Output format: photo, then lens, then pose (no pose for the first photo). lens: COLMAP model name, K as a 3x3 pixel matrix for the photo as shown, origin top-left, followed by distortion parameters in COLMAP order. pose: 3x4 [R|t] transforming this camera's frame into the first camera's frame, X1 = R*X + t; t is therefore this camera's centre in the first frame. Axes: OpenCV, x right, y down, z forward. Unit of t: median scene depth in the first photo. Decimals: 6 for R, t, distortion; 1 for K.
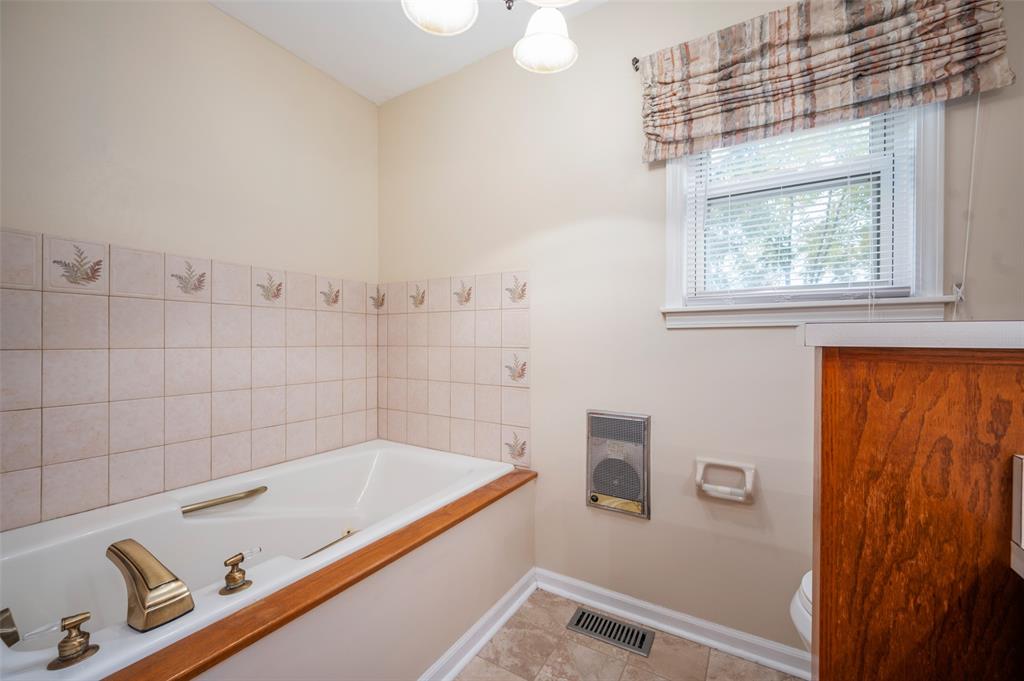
lens RADIAL K [[402.4, 0, 512.0], [0, 402.4, 340.5], [0, 0, 1]] dist [-0.002482, 0.000620]
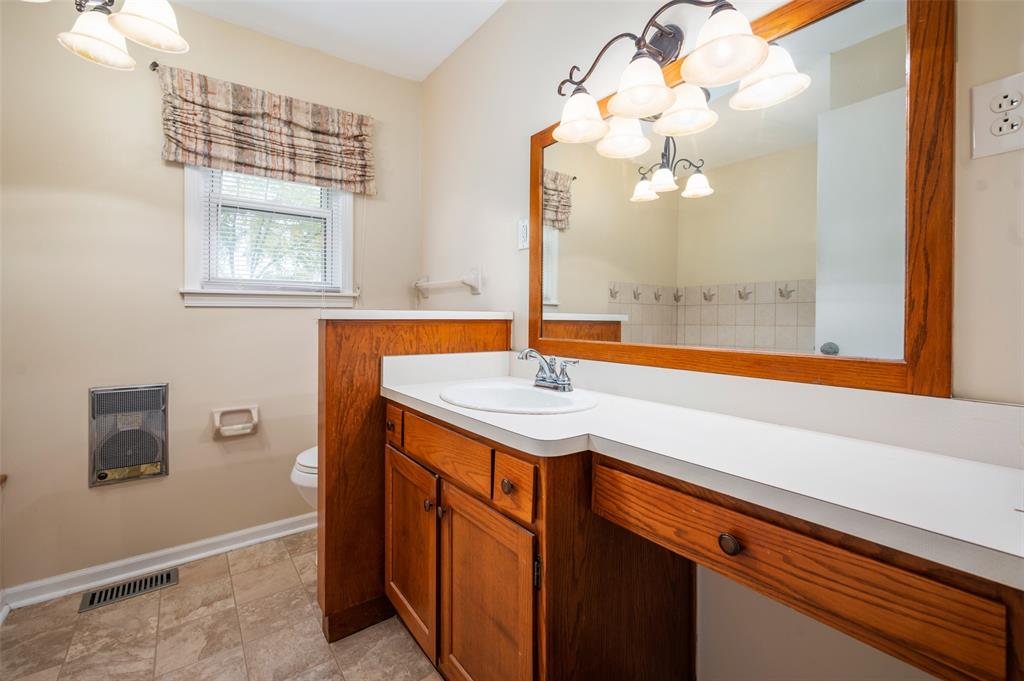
lens RADIAL K [[433.4, 0, 511.6], [0, 433.4, 317.8], [0, 0, 1]] dist [-0.001385, -0.000297]
pose [[0.350082, -0.003436, 0.936713, -0.526555], [0.000681, 0.999994, 0.003414, -0.000213], [-0.936719, -0.000558, 0.350082, -0.381119]]
